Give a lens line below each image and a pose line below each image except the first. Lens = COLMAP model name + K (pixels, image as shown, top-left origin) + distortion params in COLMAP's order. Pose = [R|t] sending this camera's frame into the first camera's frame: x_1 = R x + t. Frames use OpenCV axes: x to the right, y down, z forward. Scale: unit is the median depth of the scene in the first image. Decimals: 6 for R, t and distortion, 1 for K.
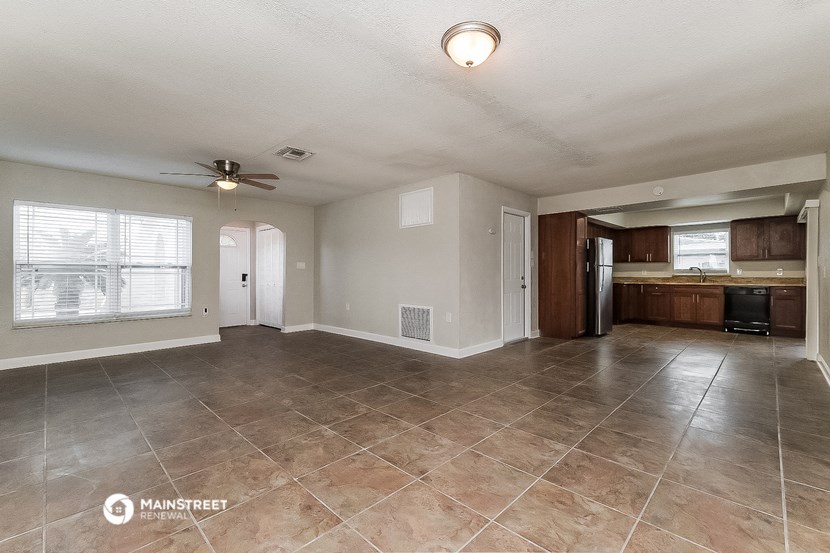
lens RADIAL K [[363.1, 0, 415.3], [0, 363.1, 275.0], [0, 0, 1]] dist [0.019984, 0.000309]
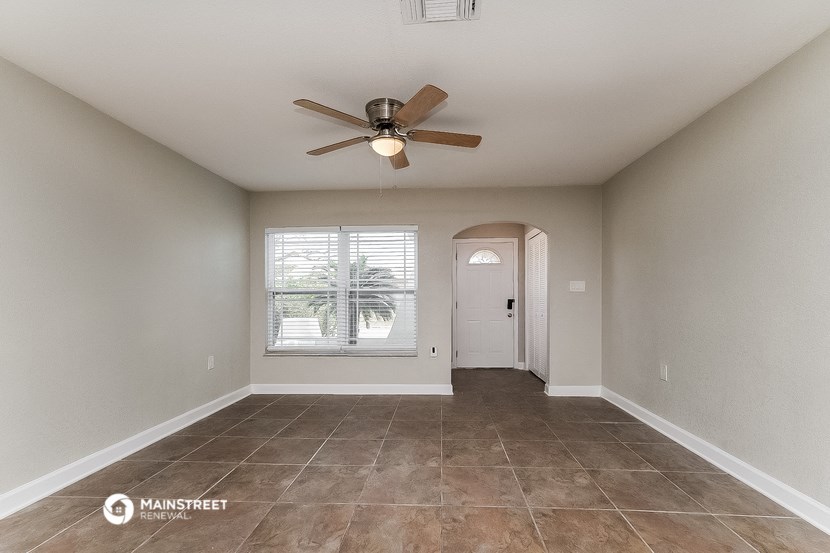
lens RADIAL K [[363.1, 0, 415.4], [0, 363.1, 299.6], [0, 0, 1]] dist [0.019984, 0.000309]
pose [[0.654351, 0.003387, -0.756183, -0.037535], [0.000917, 0.999986, 0.005272, -0.007498], [0.756190, -0.004143, 0.654339, 0.410727]]
